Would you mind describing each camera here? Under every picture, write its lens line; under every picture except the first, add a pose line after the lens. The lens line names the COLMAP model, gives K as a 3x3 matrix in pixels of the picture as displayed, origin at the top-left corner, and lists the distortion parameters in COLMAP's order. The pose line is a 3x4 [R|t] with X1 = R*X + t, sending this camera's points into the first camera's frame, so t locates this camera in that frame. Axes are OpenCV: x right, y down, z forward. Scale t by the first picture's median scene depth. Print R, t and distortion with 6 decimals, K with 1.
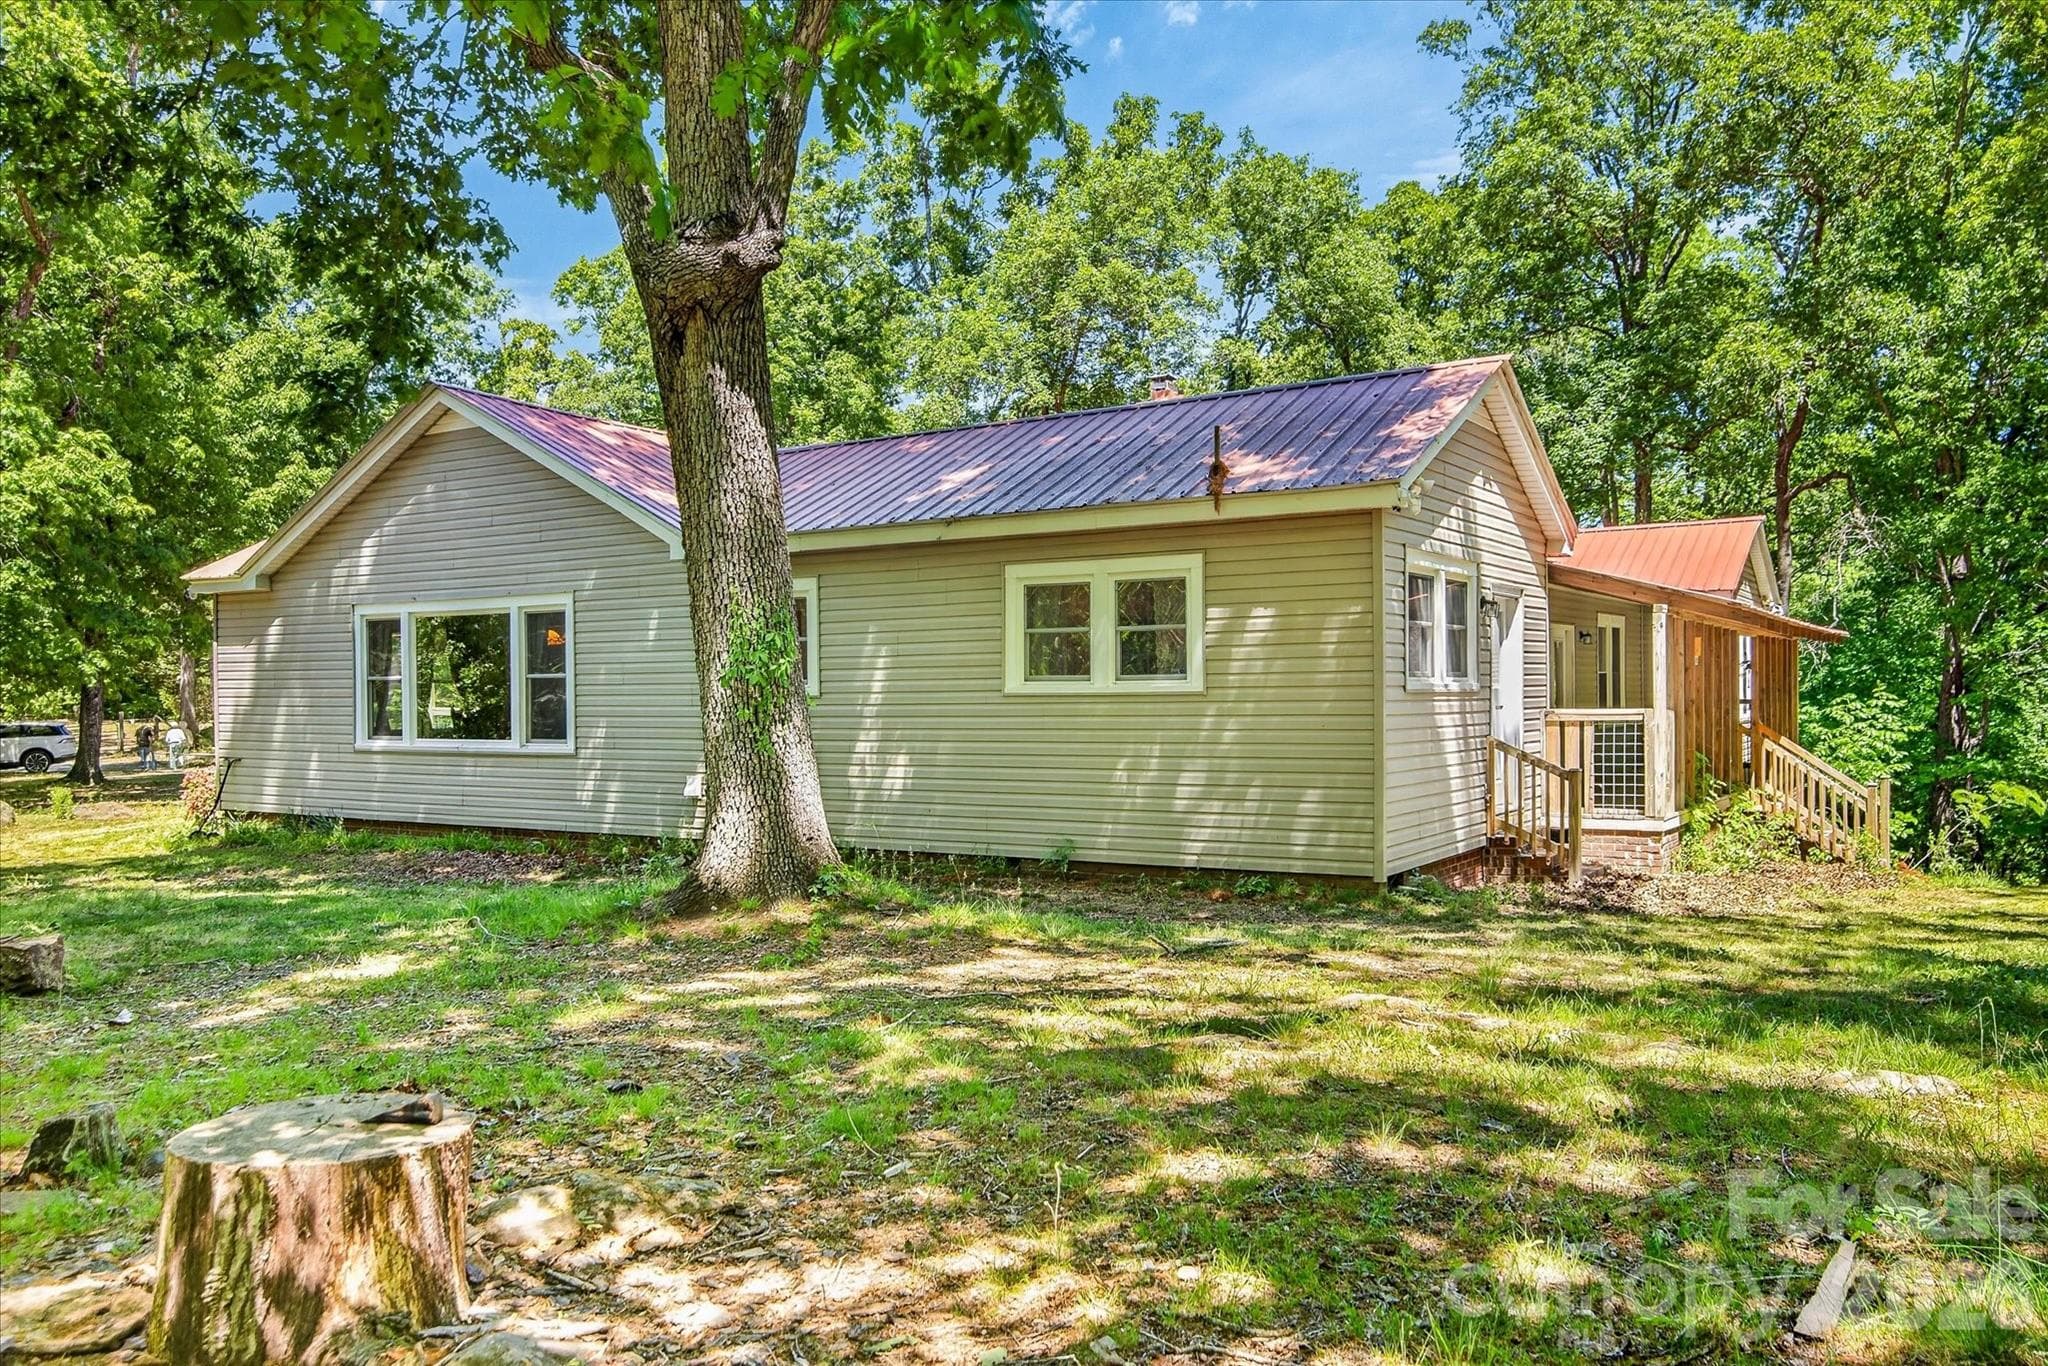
lens RADIAL K [[1565.6, 0, 1024.6], [0, 1565.6, 711.1], [0, 0, 1]] dist [0.030536, 0.001253]
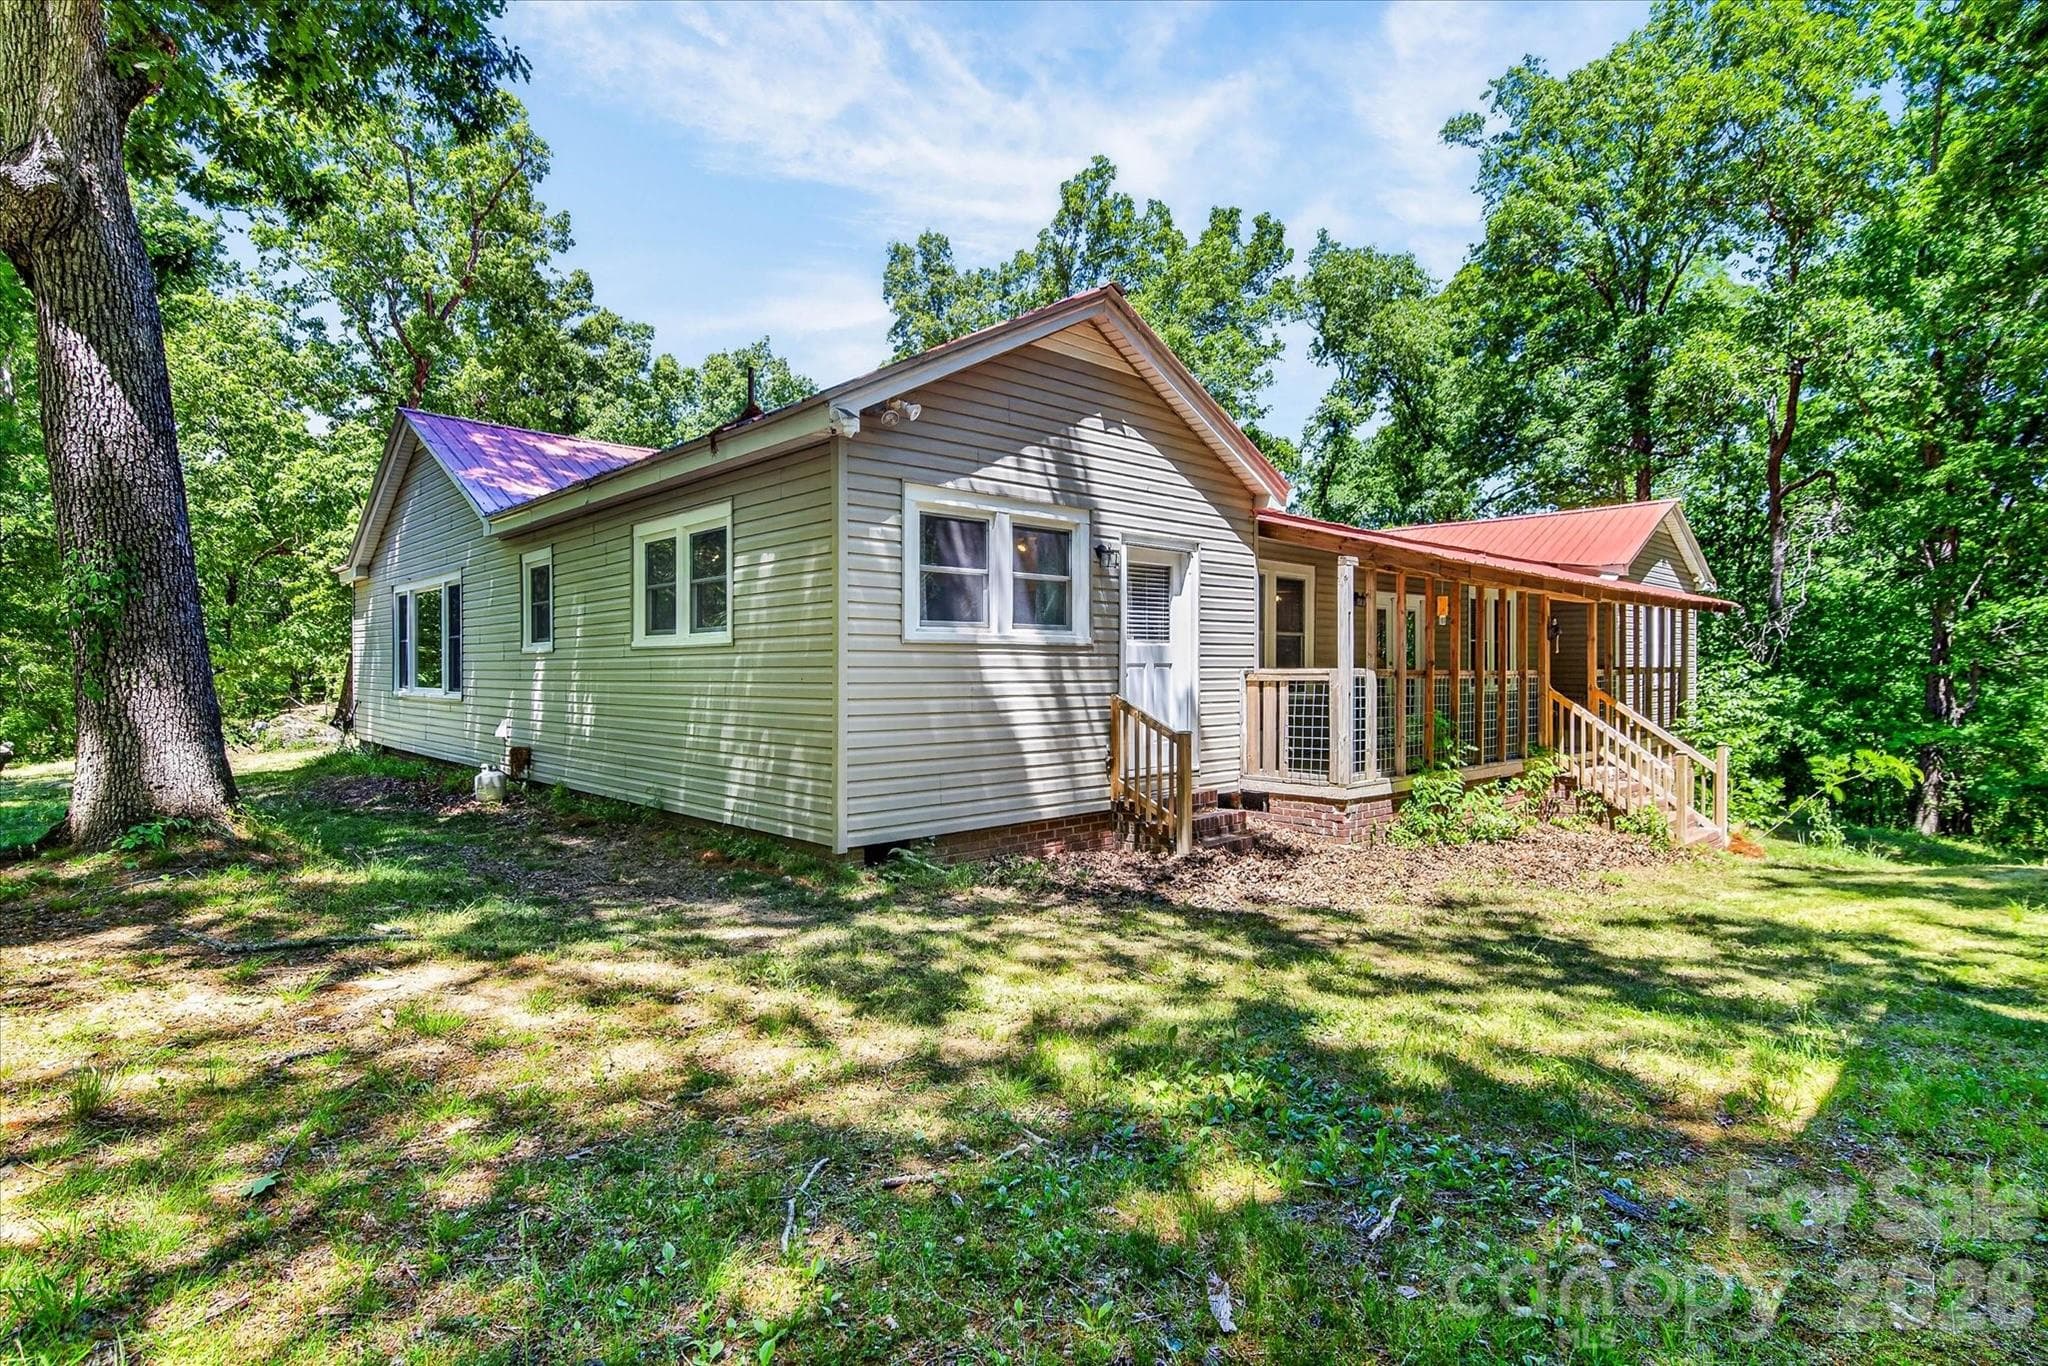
lens RADIAL K [[1036.3, 0, 1024.0], [0, 1036.3, 683.0], [0, 0, 1]] dist [-0.002171, -0.000228]
pose [[0.968494, 0.009920, -0.248841, 0.368837], [-0.009084, 0.999949, 0.004508, 0.006186], [0.248872, -0.002105, 0.968534, 0.353221]]
